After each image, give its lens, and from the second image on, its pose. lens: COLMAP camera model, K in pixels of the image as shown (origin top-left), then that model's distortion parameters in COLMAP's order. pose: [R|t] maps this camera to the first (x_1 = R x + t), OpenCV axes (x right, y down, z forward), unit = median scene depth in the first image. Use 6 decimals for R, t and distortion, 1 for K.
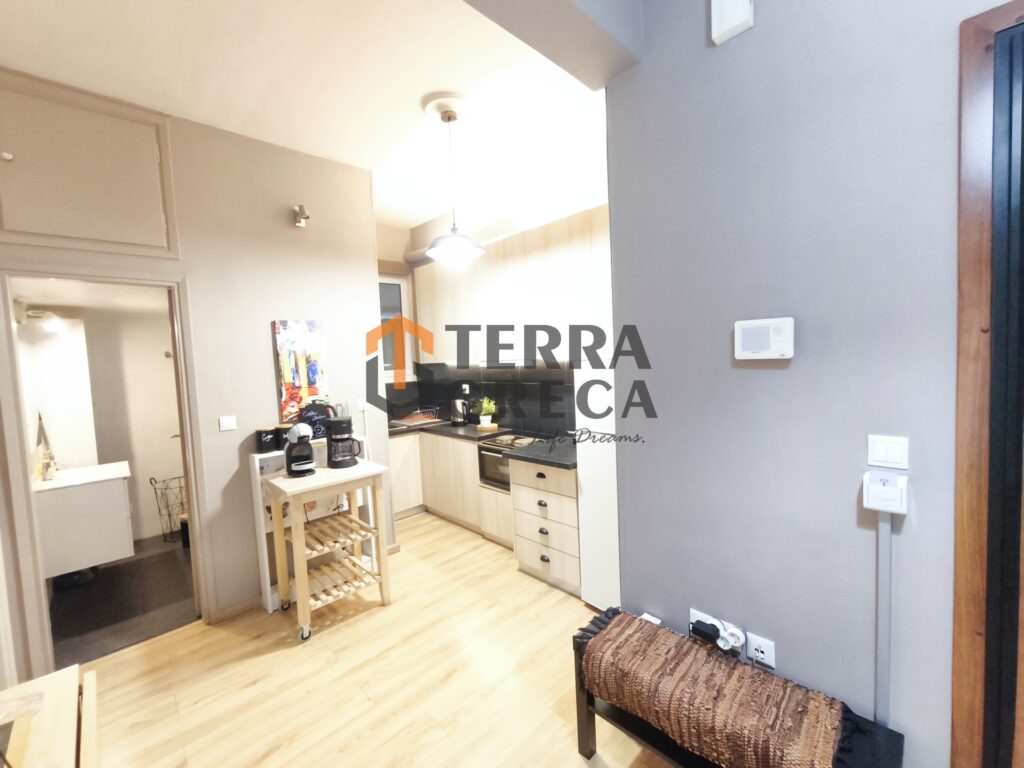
lens RADIAL K [[426.0, 0, 509.4], [0, 426.0, 381.6], [0, 0, 1]] dist [-0.007218, 0.002295]
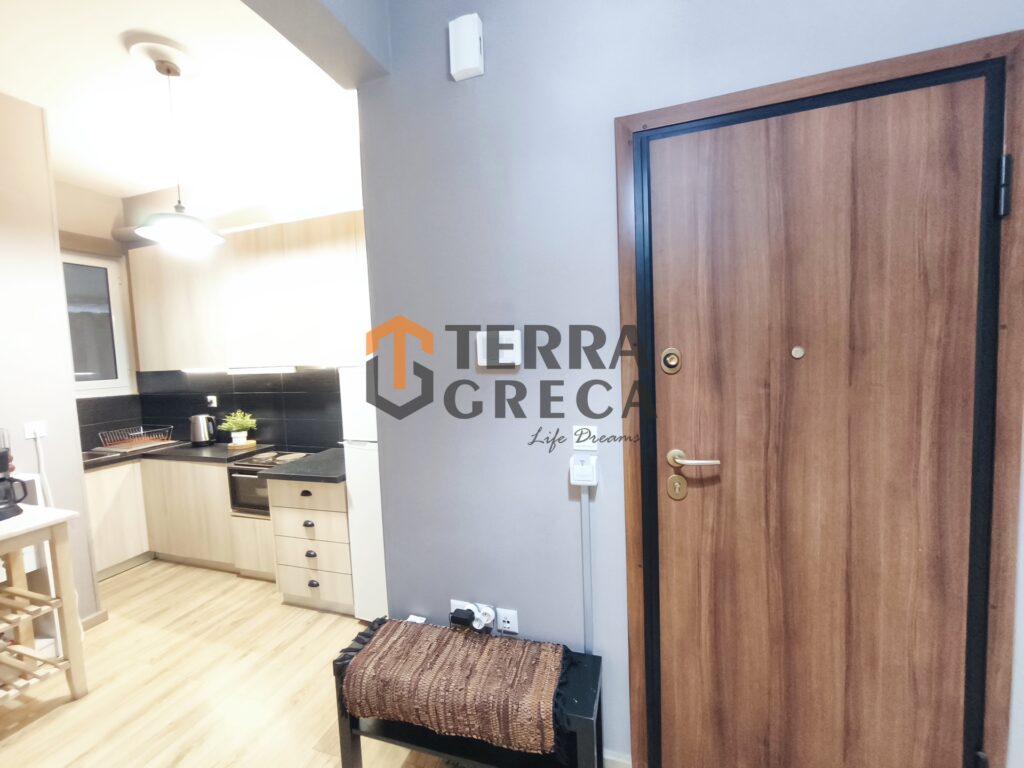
lens RADIAL K [[426.9, 0, 510.2], [0, 426.9, 381.4], [0, 0, 1]] dist [-0.003491, 0.000000]
pose [[0.884355, -0.020154, 0.466380, 0.038330], [0.026358, 0.999630, -0.006782, -0.000906], [-0.466071, 0.018291, 0.884558, -0.014420]]
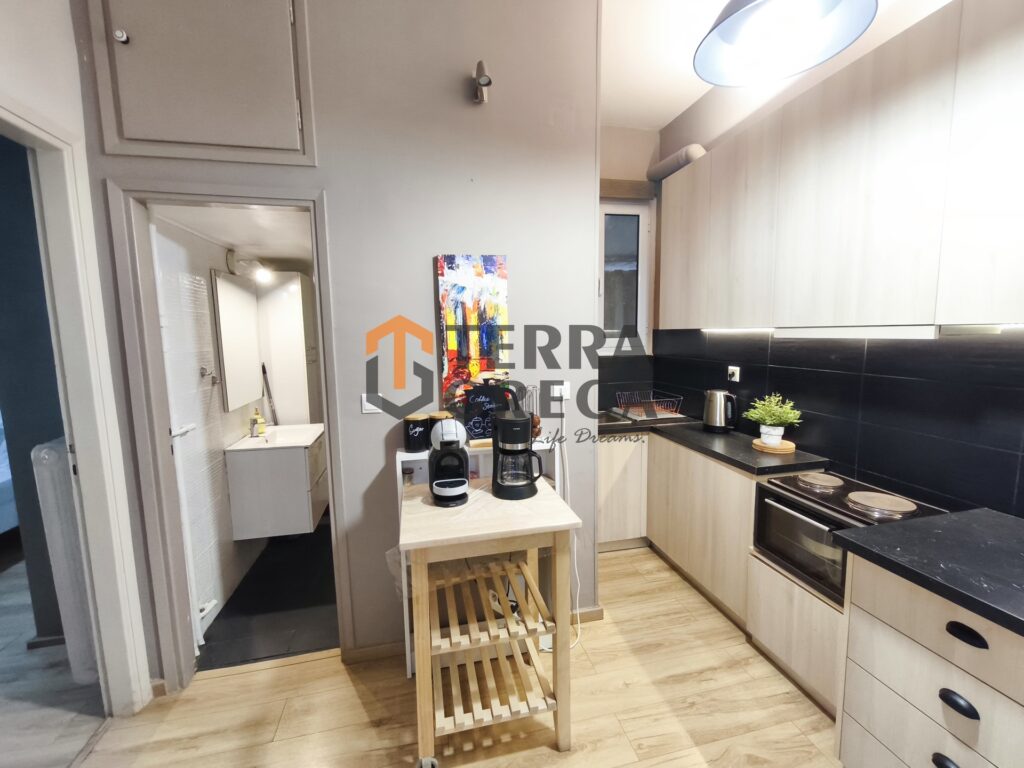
lens RADIAL K [[426.0, 0, 509.4], [0, 426.0, 381.6], [0, 0, 1]] dist [-0.007218, 0.002295]
pose [[0.855803, 0.091152, -0.509208, -0.099652], [-0.052901, 0.994614, 0.089134, -0.012962], [0.514590, -0.049344, 0.856015, 0.474180]]
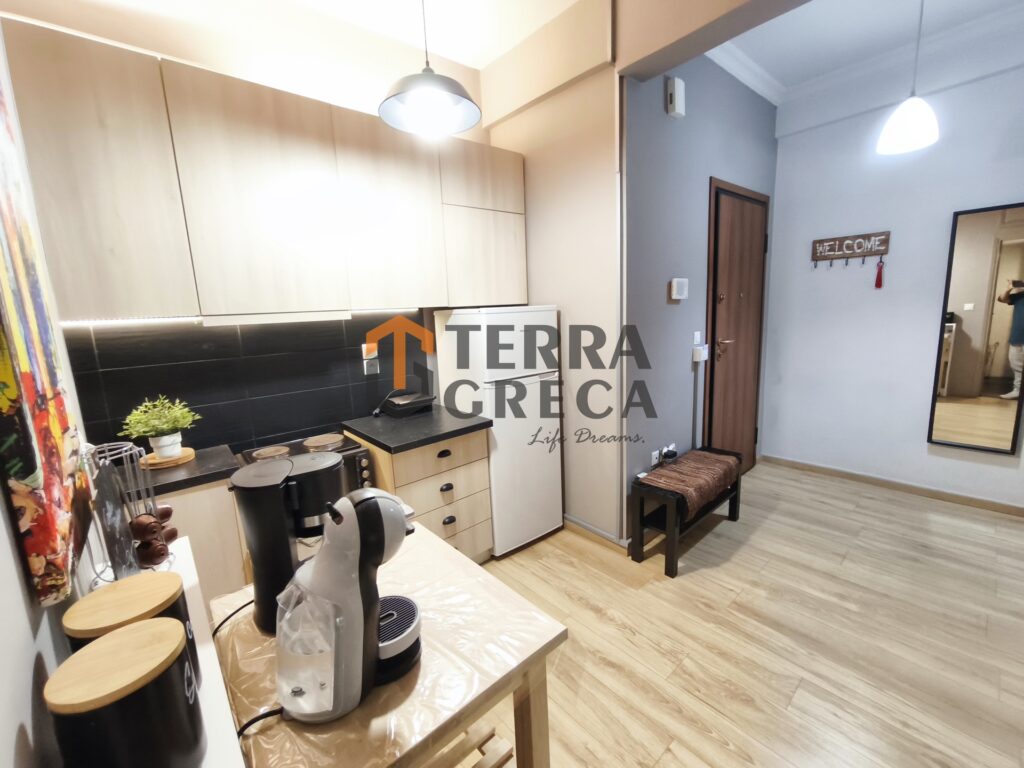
lens RADIAL K [[426.9, 0, 510.2], [0, 426.9, 381.4], [0, 0, 1]] dist [-0.003491, 0.000000]
pose [[0.050671, -0.125314, 0.990822, -0.682967], [0.099762, 0.987770, 0.119826, 0.003926], [-0.993720, 0.092774, 0.062553, 0.801824]]
